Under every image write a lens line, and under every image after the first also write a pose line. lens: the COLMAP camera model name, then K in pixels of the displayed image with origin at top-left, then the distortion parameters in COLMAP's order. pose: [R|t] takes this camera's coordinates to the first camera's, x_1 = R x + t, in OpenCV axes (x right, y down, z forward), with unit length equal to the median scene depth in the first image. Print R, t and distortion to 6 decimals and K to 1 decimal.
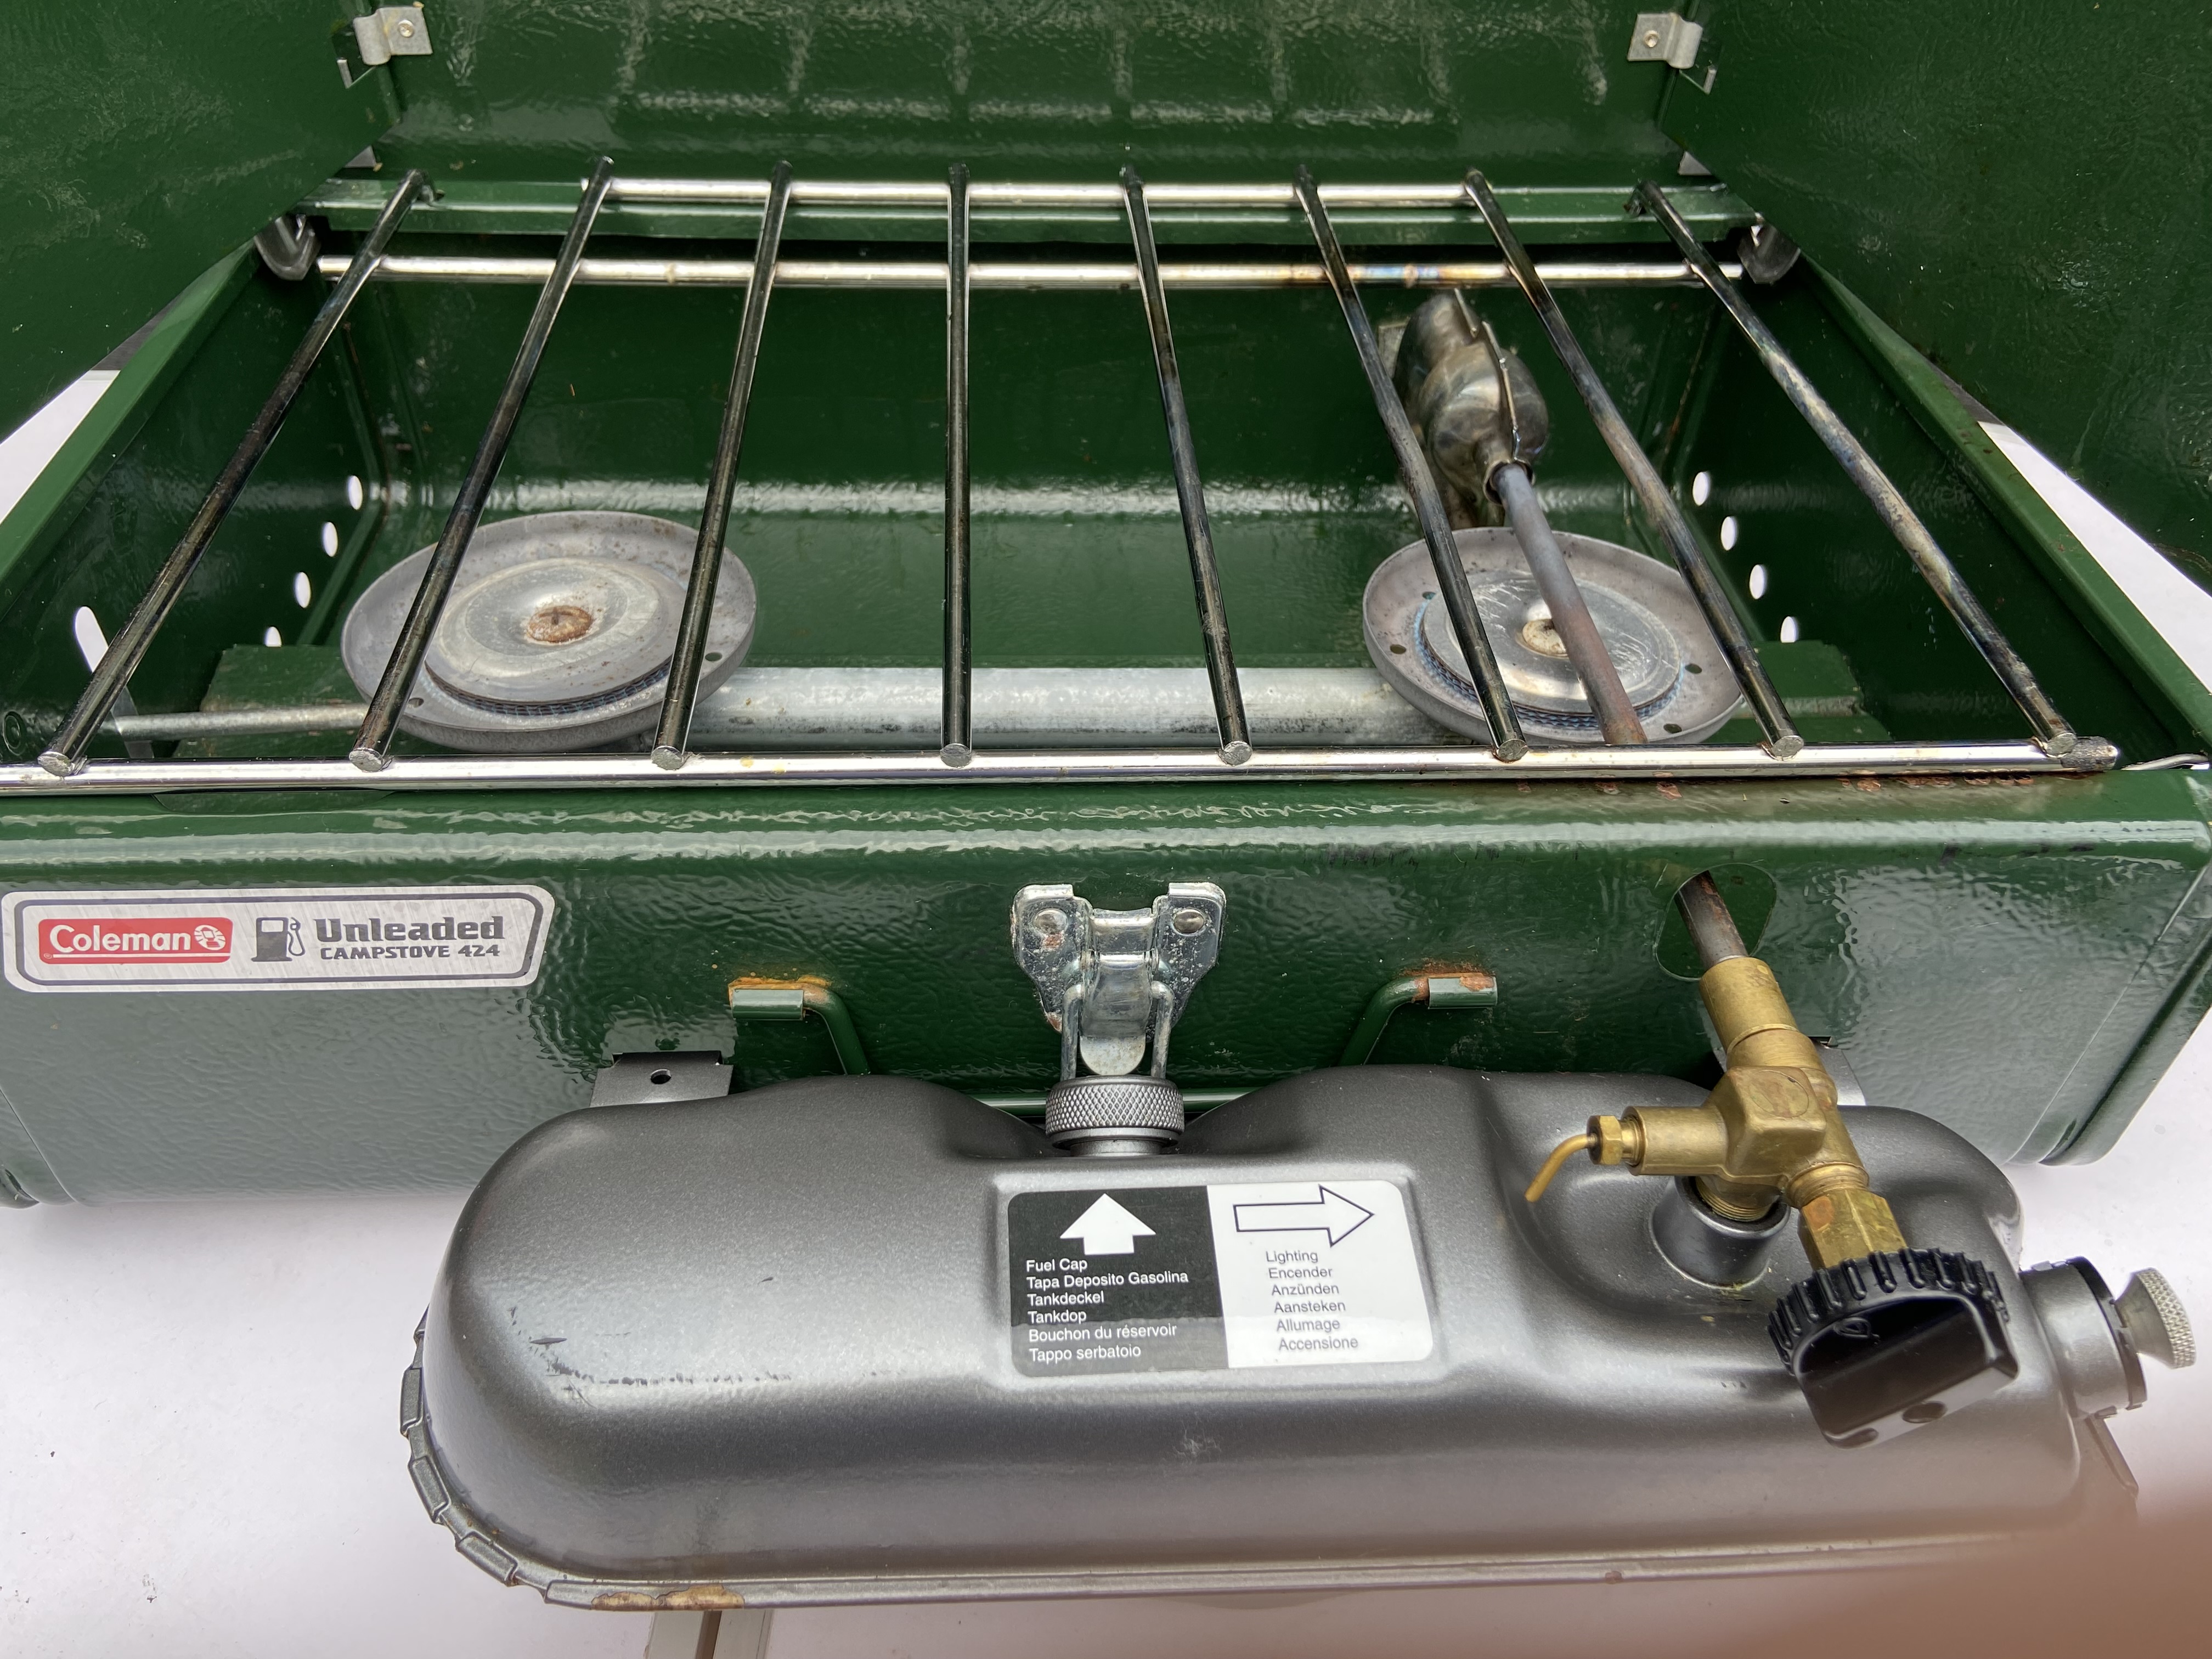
lens RADIAL K [[1675.7, 0, 1096.4], [0, 1675.7, 803.8], [0, 0, 1]] dist [0.137885, -0.194098]
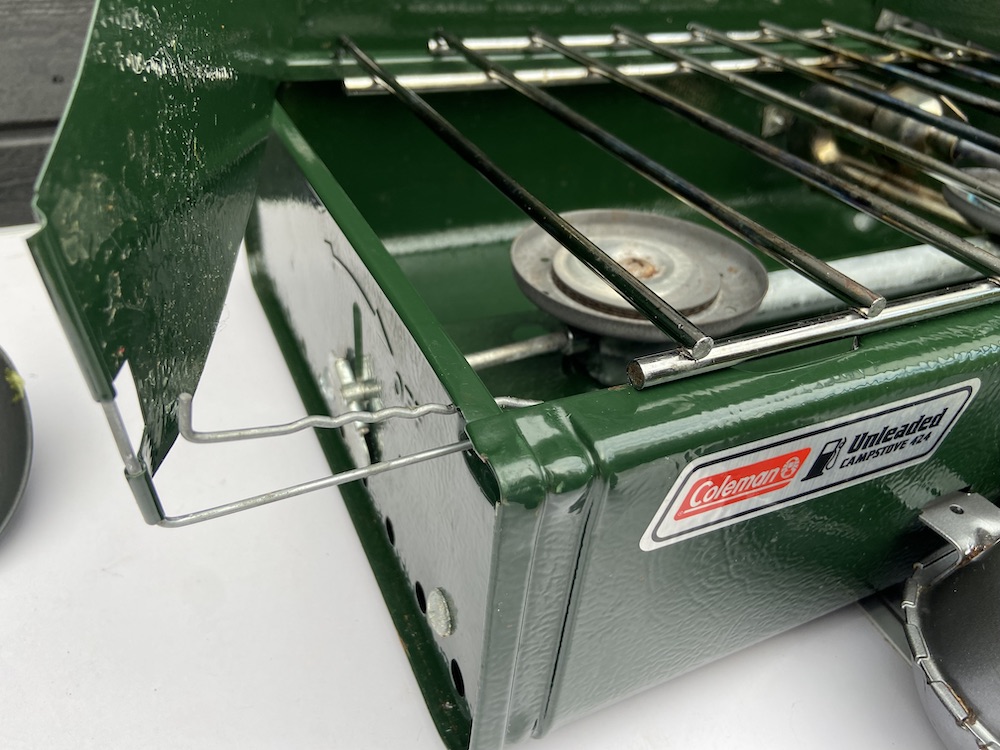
lens RADIAL K [[760.8, 0, 496.4], [0, 760.8, 379.0], [0, 0, 1]] dist [0.123065, -0.179889]
pose [[0.923239, -0.189882, 0.334028, -0.848193], [0.213576, 0.976287, -0.035333, -0.012458], [-0.319398, 0.103961, 0.941901, 0.488673]]
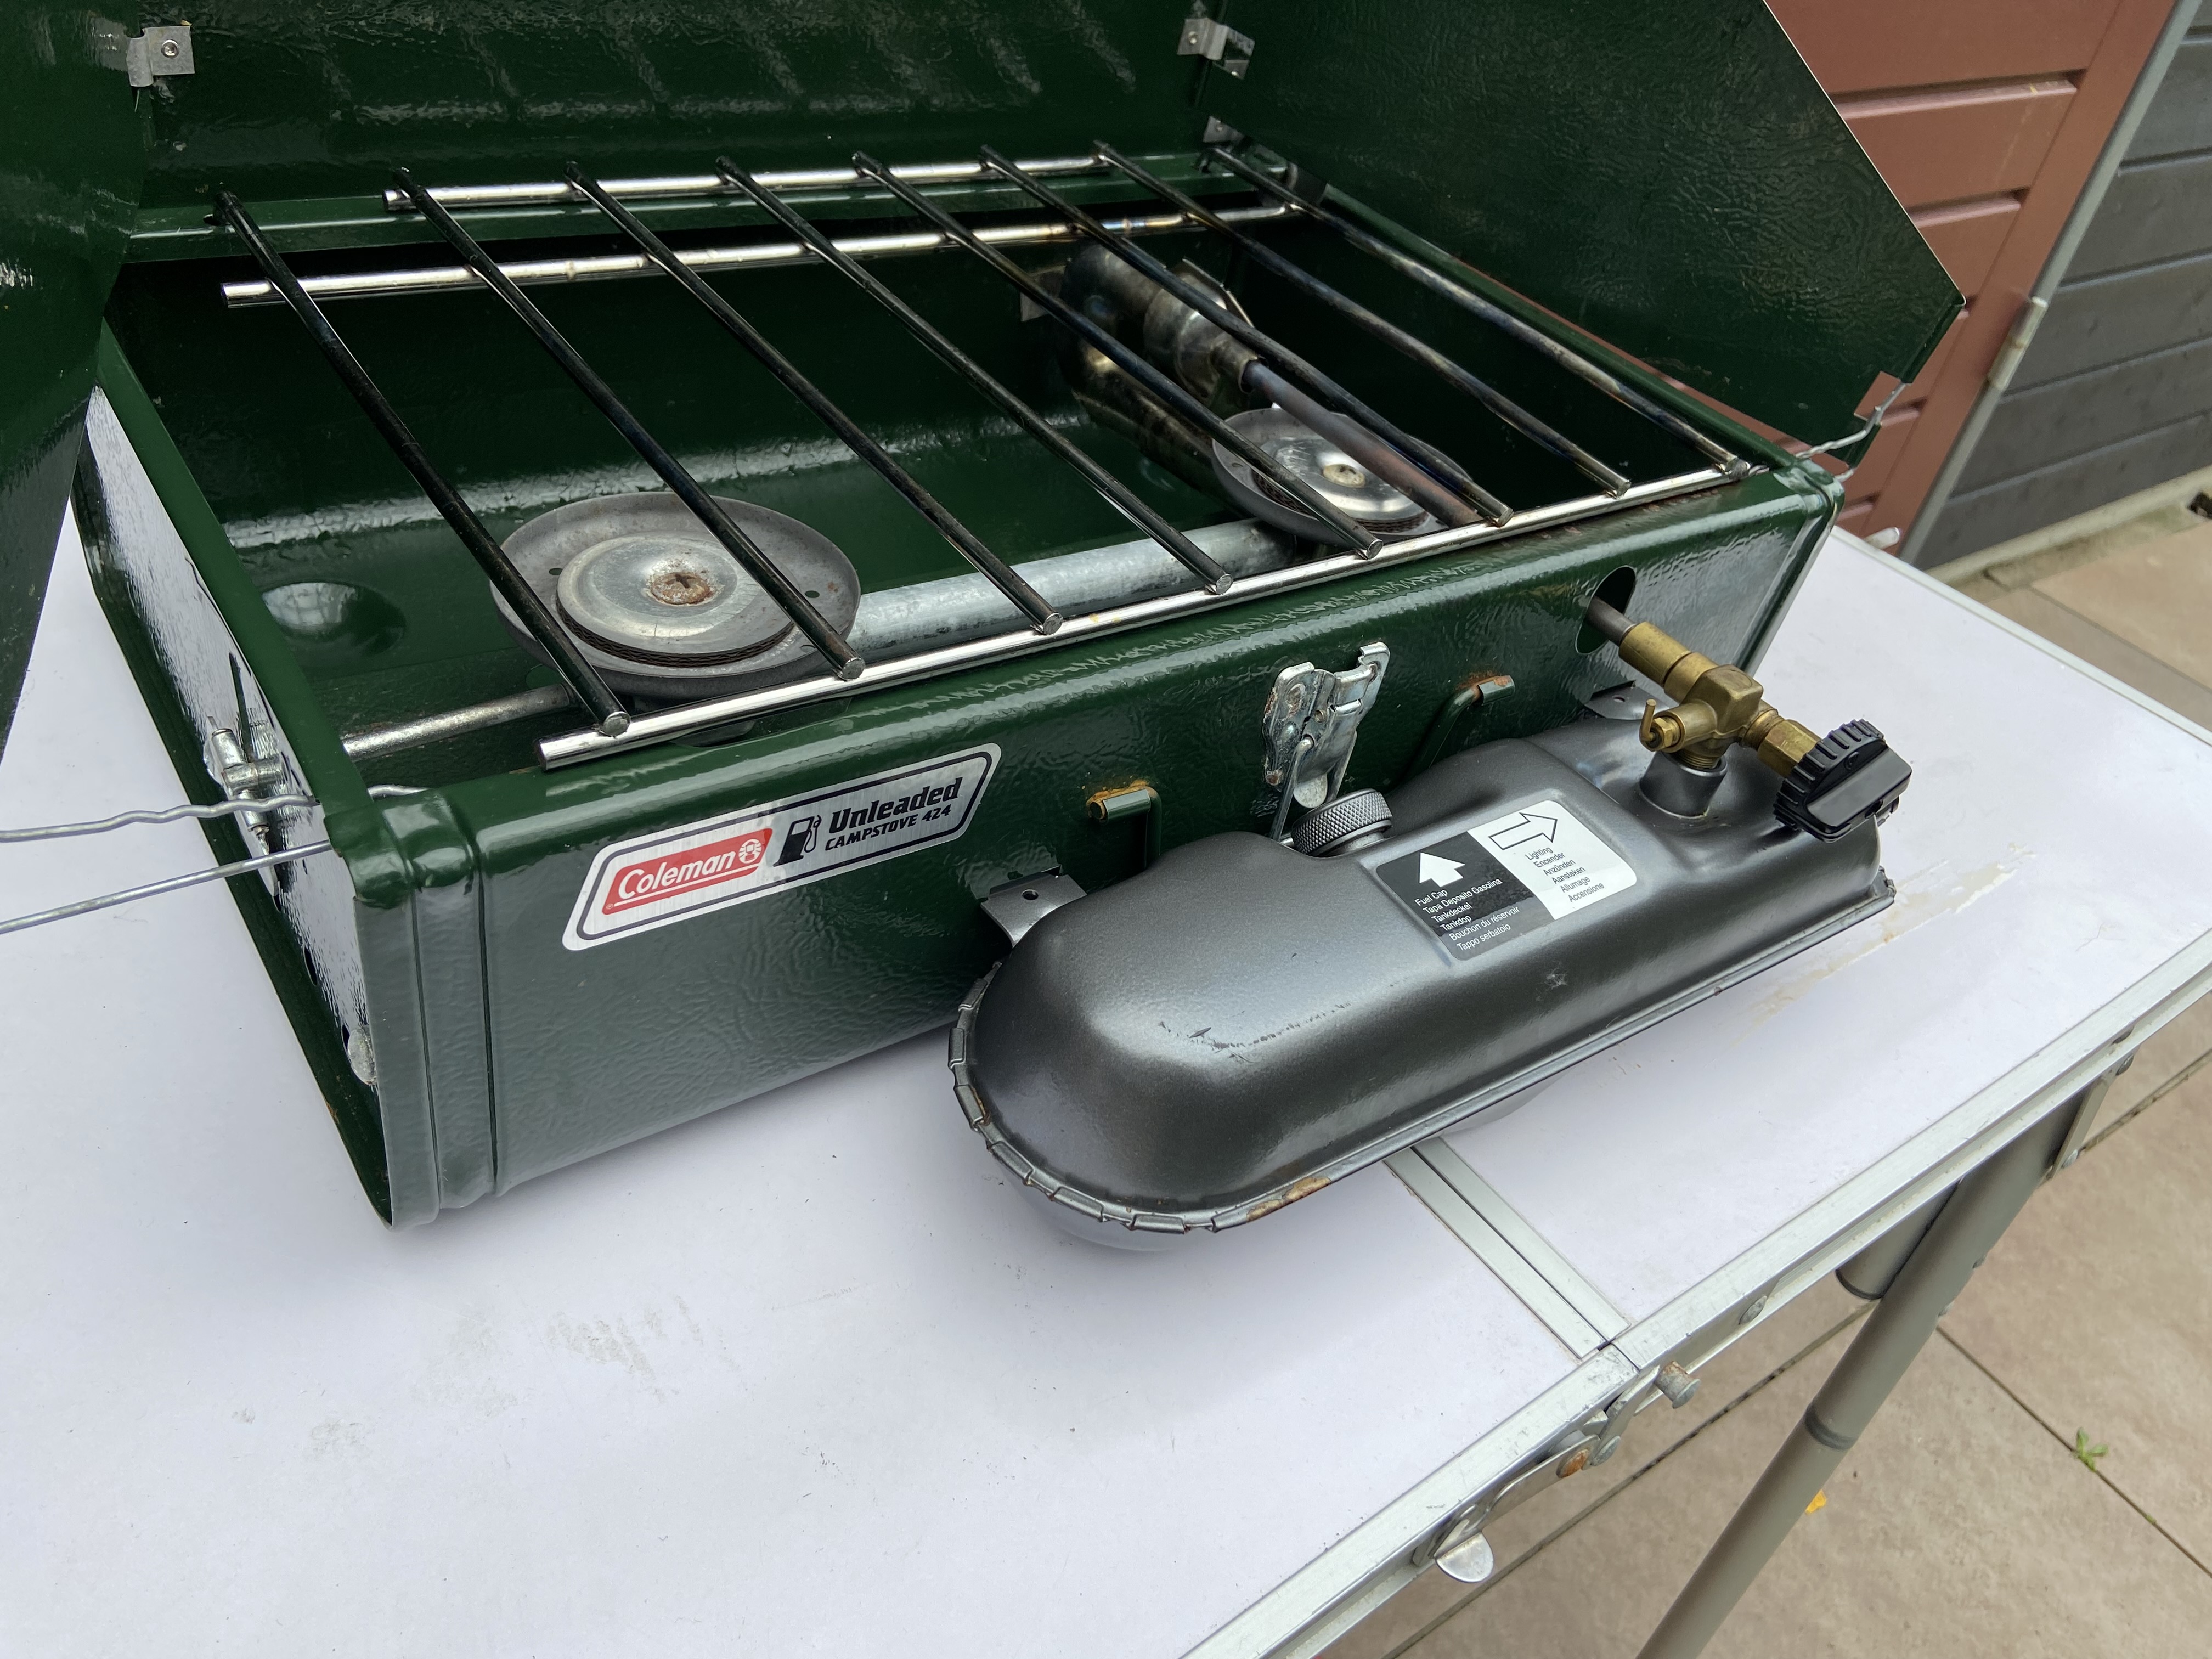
lens RADIAL K [[1664.5, 0, 1106.0], [0, 1664.5, 829.5], [0, 0, 1]] dist [0.111081, -0.149387]
pose [[0.833920, -0.248546, 0.492750, -0.818488], [0.238952, 0.967428, 0.083580, 0.025465], [-0.497474, 0.048044, 0.866148, -0.092693]]
